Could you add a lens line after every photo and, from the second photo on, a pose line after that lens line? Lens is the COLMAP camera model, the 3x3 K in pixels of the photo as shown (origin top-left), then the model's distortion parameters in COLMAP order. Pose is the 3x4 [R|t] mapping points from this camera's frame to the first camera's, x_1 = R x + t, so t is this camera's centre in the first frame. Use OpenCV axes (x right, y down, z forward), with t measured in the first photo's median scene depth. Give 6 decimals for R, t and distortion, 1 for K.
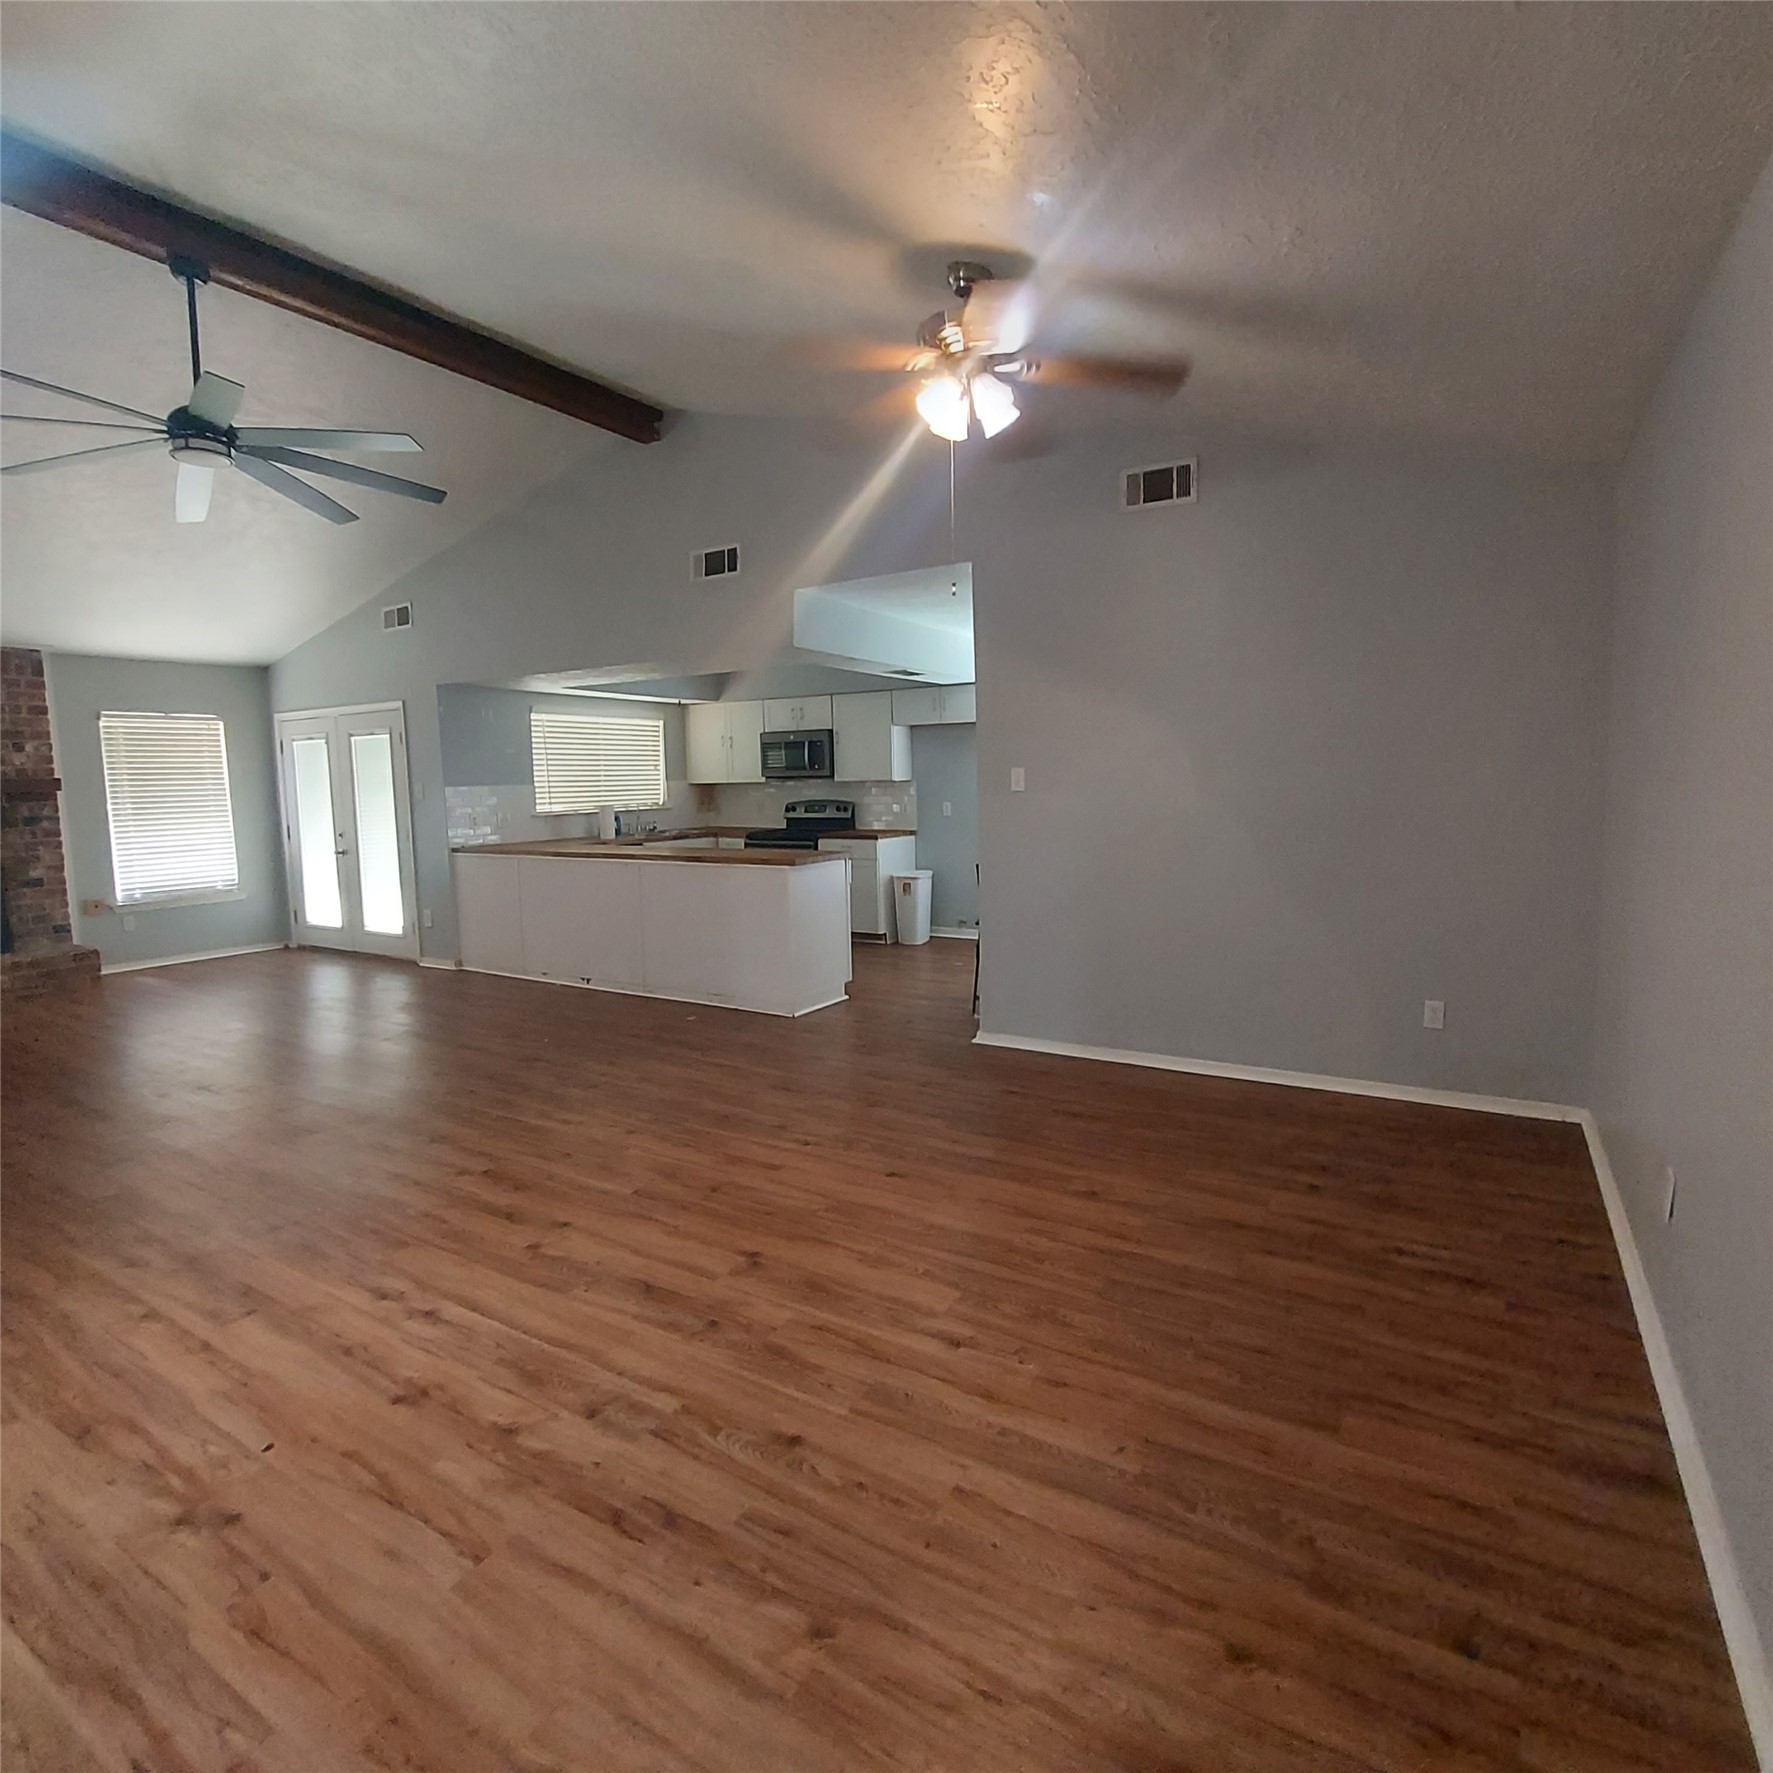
lens RADIAL K [[950.5, 0, 902.0], [0, 950.5, 911.7], [0, 0, 1]] dist [-0.017603, -0.003714]
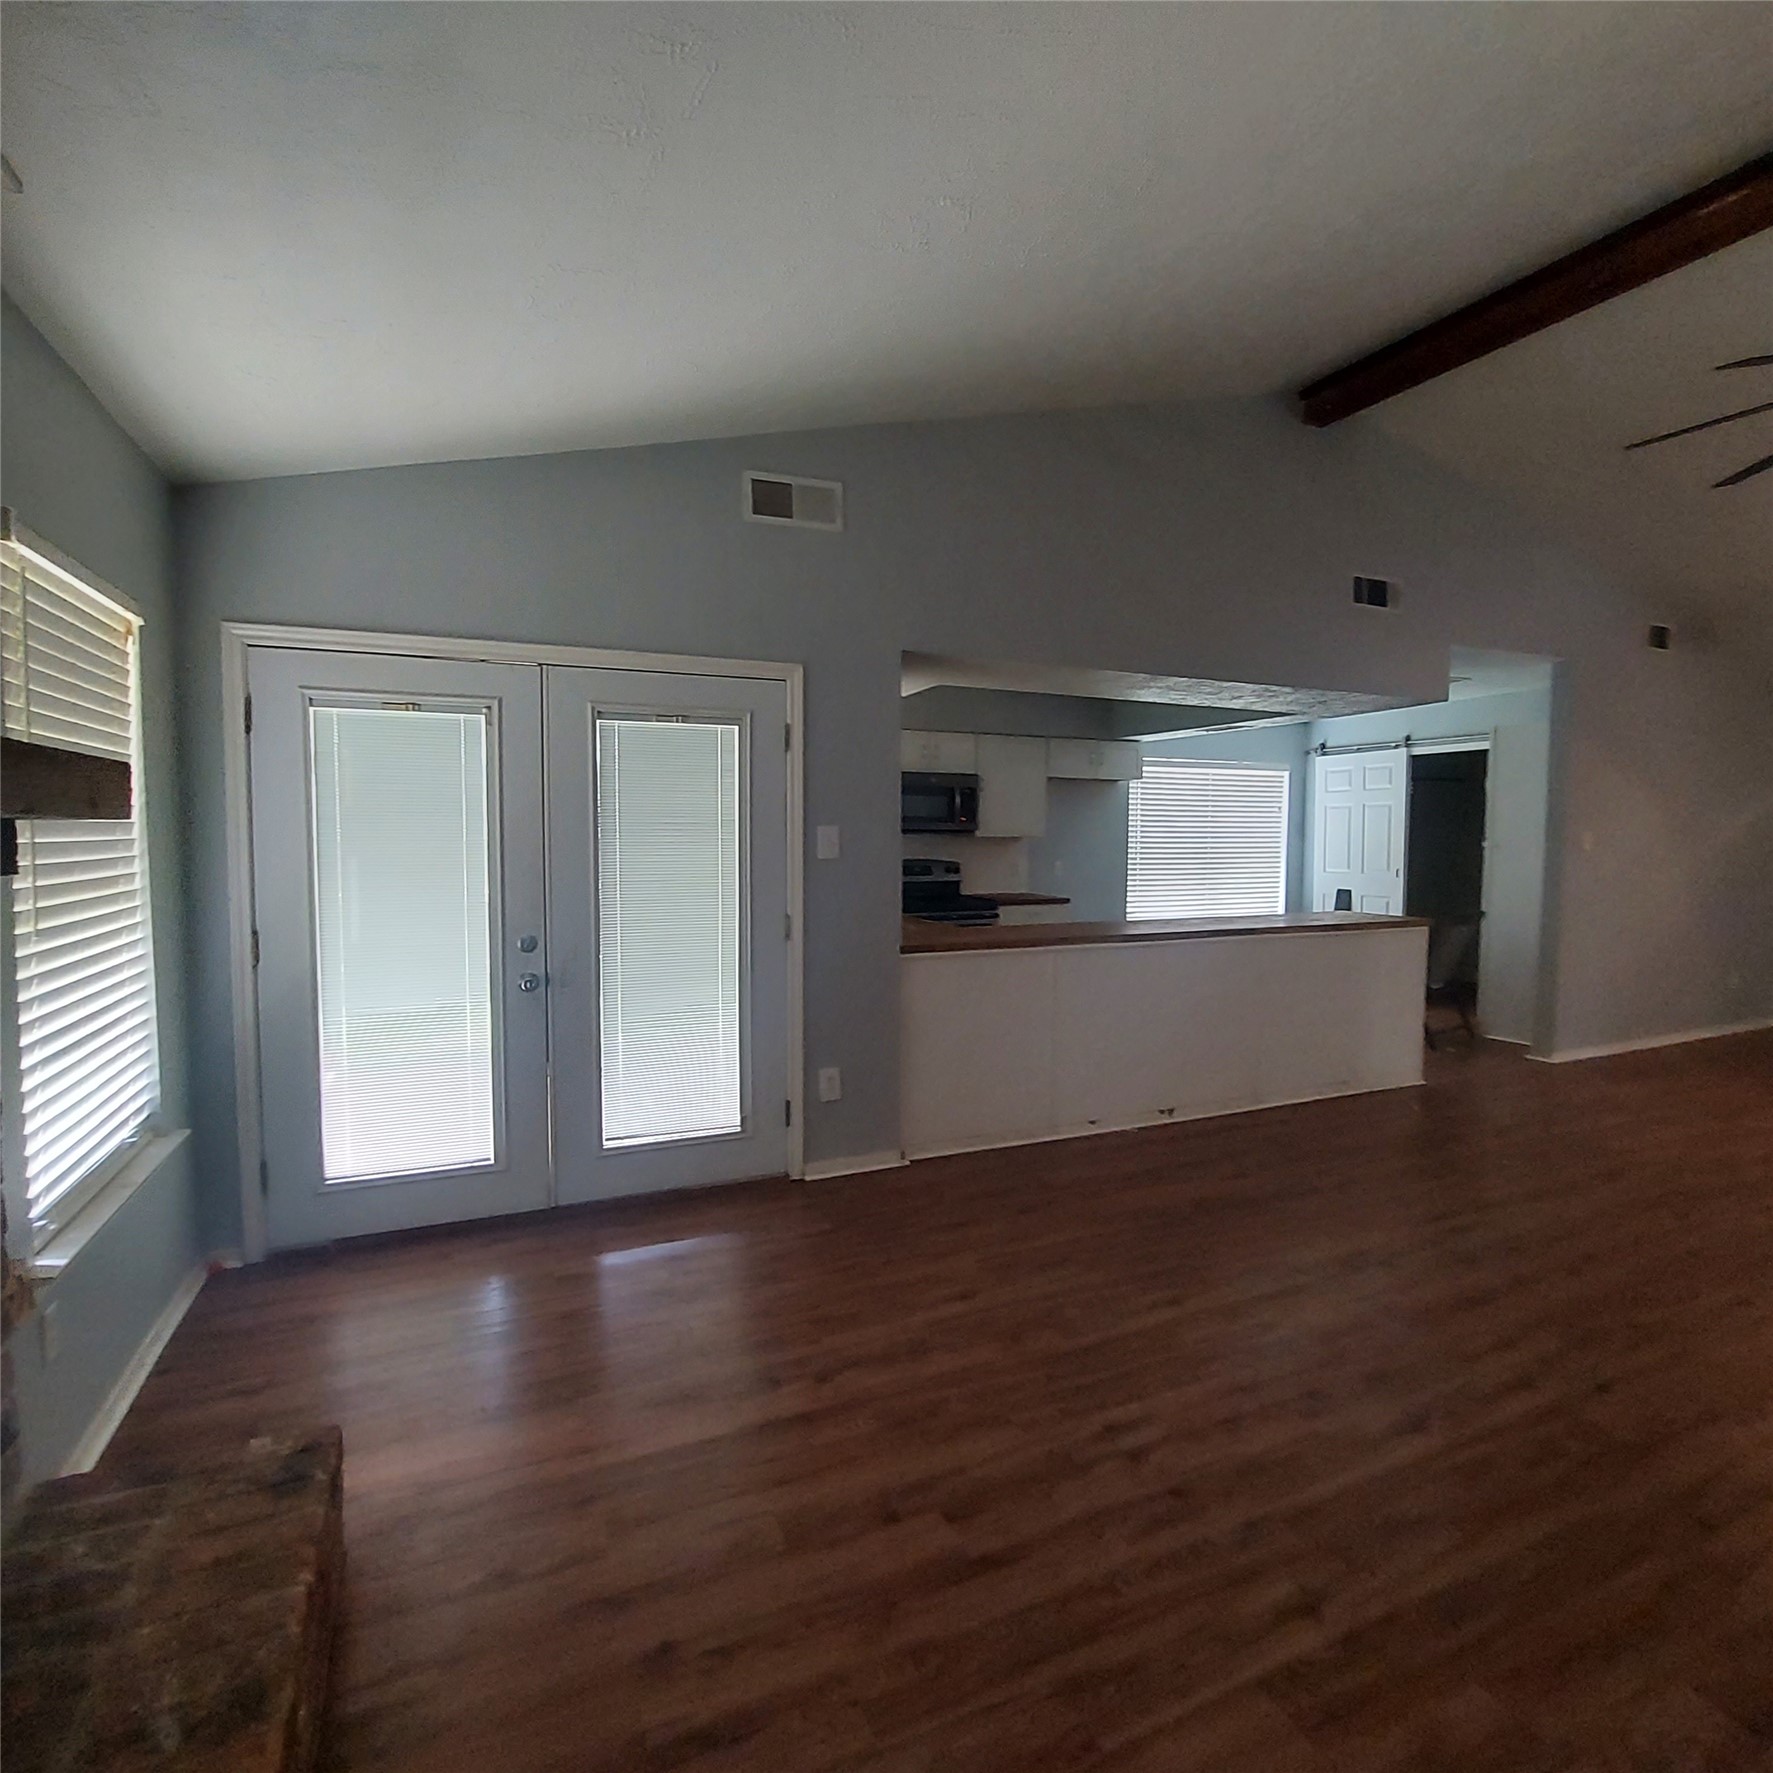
lens RADIAL K [[950.5, 0, 902.0], [0, 950.5, 911.7], [0, 0, 1]] dist [-0.017603, -0.003714]
pose [[0.585395, -0.047323, 0.809366, -0.885033], [0.099161, 0.994979, -0.013545, -0.075613], [-0.804661, 0.088187, 0.587149, 0.638588]]
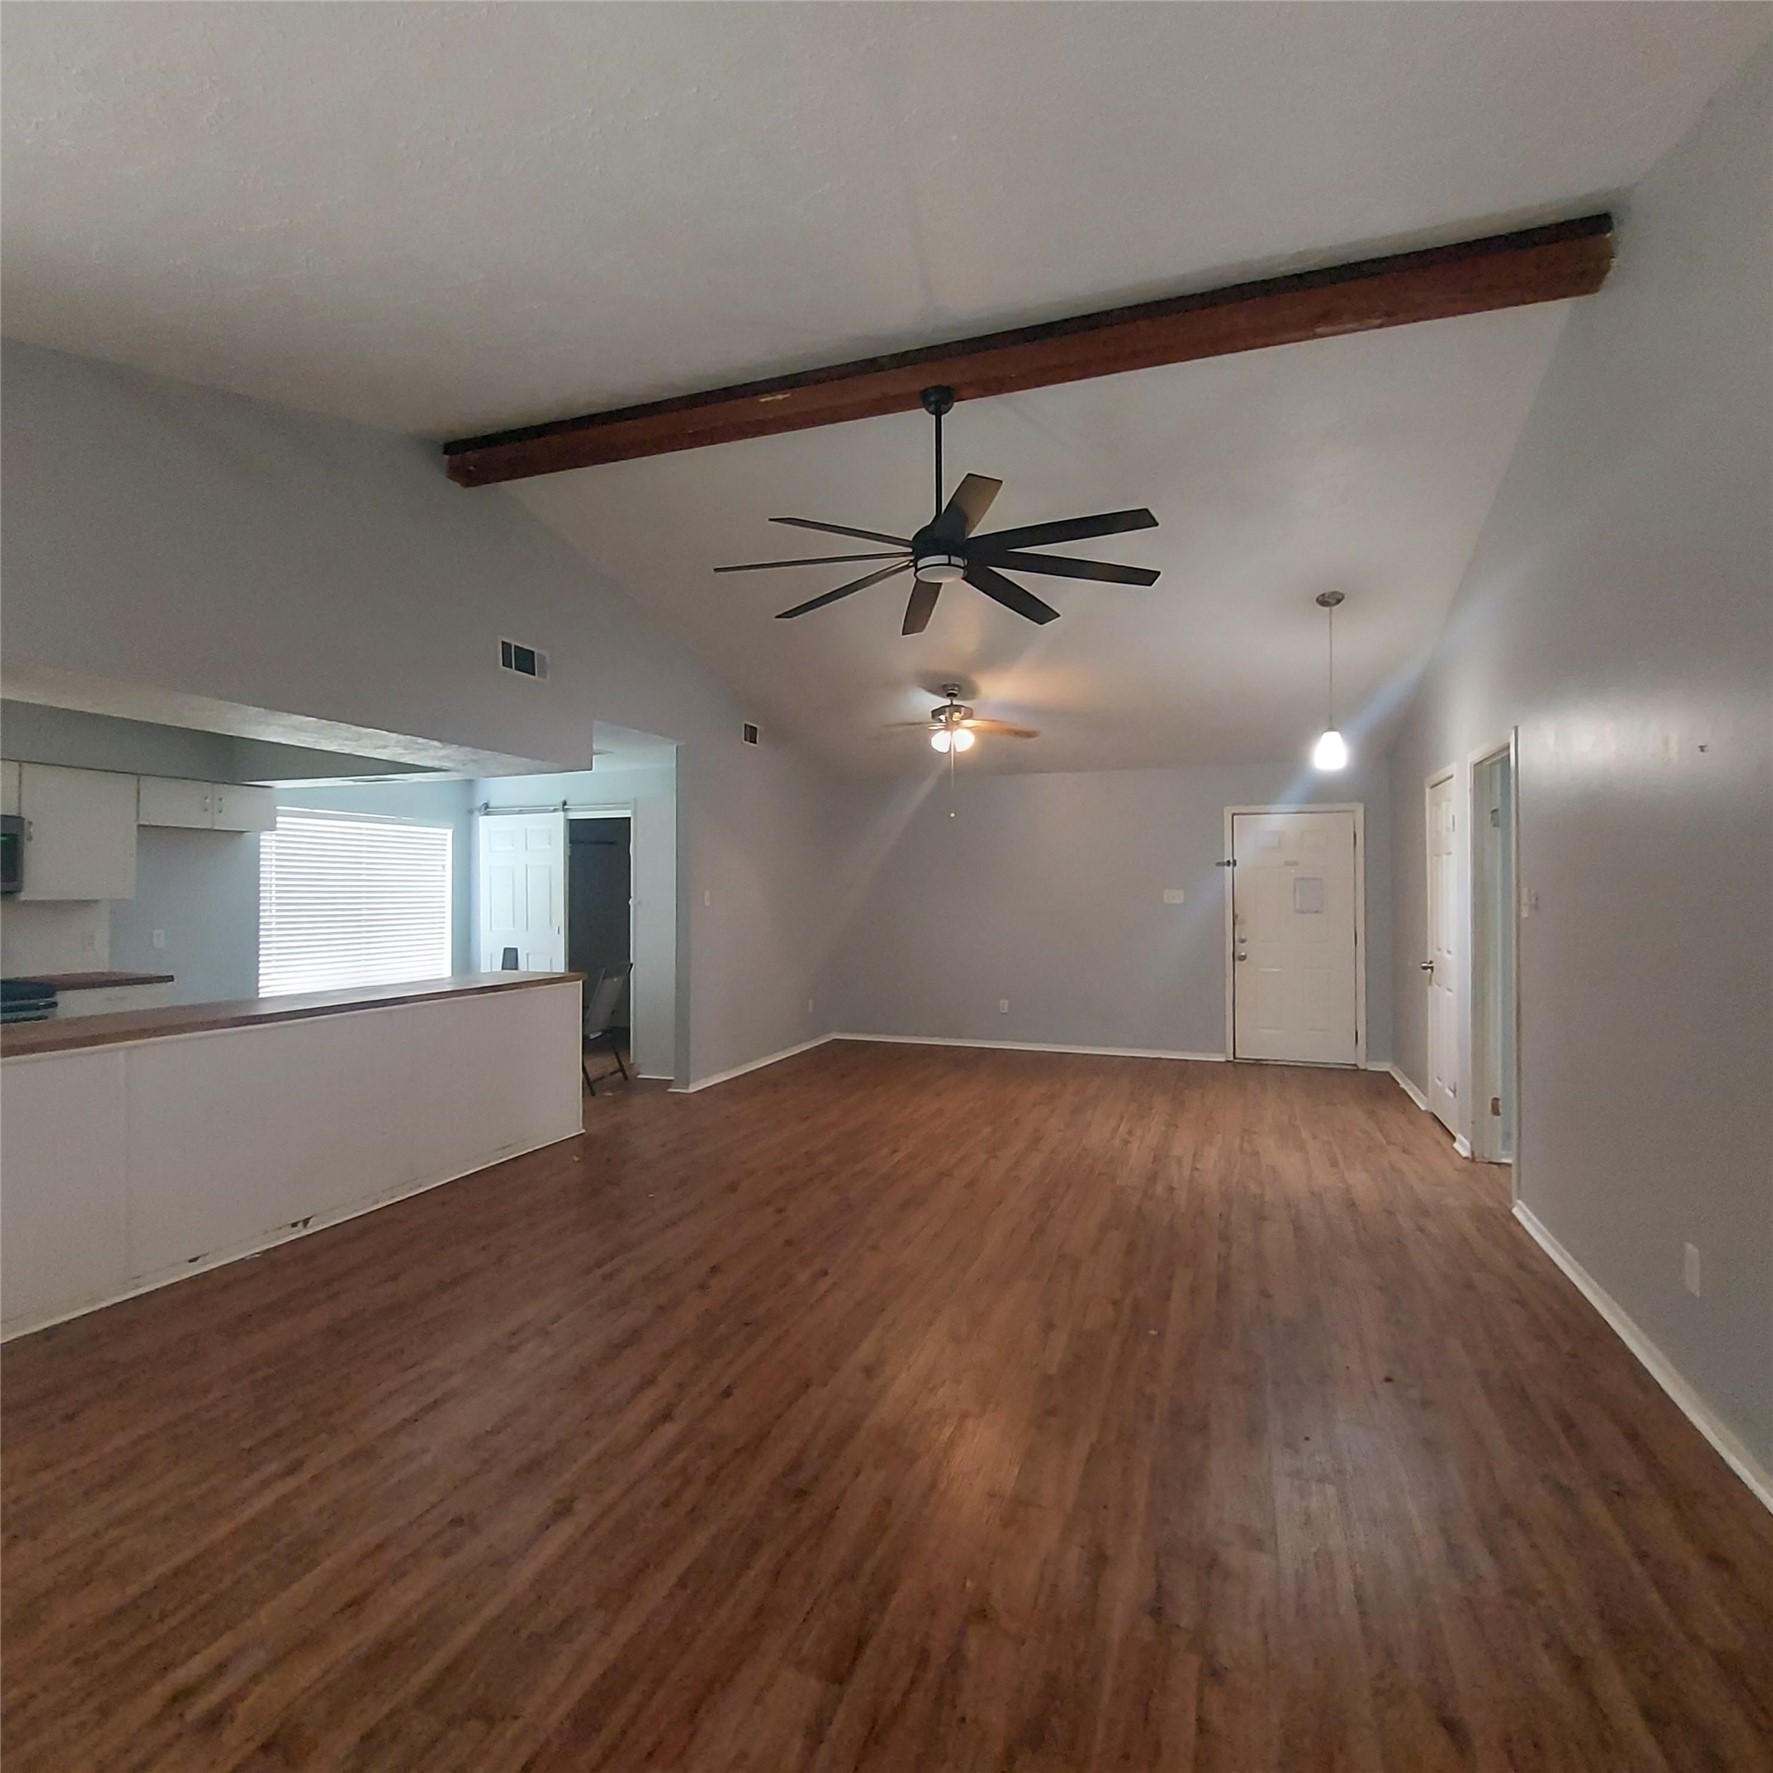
lens RADIAL K [[950.5, 0, 902.0], [0, 950.5, 911.7], [0, 0, 1]] dist [-0.017603, -0.003714]
pose [[-0.194092, -0.000495, 0.980983, -0.869073], [0.141044, 0.989596, 0.028406, -0.074783], [-0.970791, 0.143875, -0.192003, 0.631741]]
